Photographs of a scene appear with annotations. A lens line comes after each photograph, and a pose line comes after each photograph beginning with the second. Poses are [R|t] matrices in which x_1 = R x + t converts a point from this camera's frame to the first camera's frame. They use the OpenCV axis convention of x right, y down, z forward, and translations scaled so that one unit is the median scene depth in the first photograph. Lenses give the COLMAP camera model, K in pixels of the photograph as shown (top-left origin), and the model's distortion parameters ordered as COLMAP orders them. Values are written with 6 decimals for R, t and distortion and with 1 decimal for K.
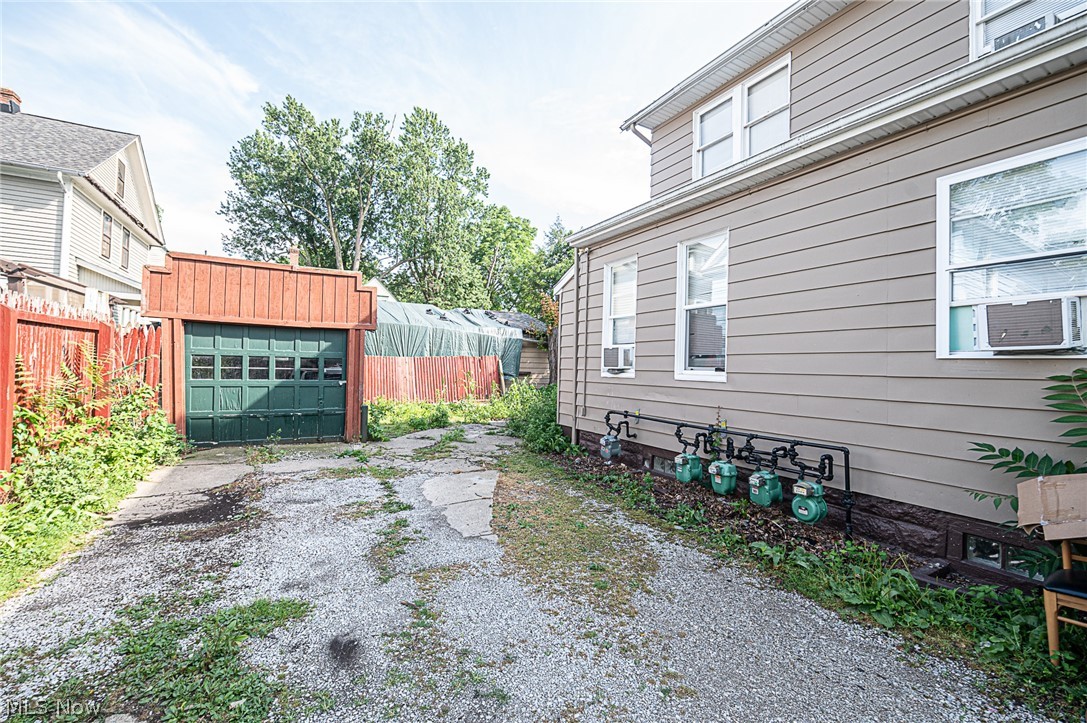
lens RADIAL K [[464.4, 0, 545.3], [0, 464.4, 360.2], [0, 0, 1]] dist [-0.001109, 0.000474]
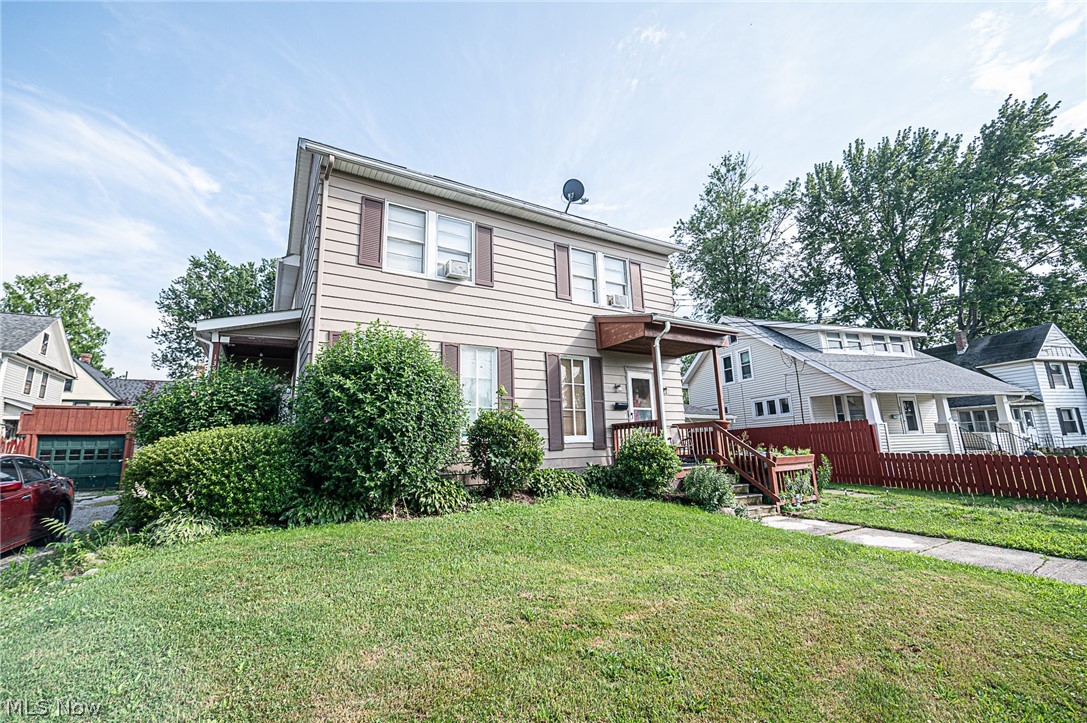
lens RADIAL K [[464.4, 0, 539.8], [0, 464.4, 363.2], [0, 0, 1]] dist [-0.001109, 0.000474]
pose [[0.998476, -0.041450, 0.036424, 0.820147], [0.046988, 0.984763, -0.167433, 0.032953], [-0.028929, 0.168889, 0.985210, -0.697733]]
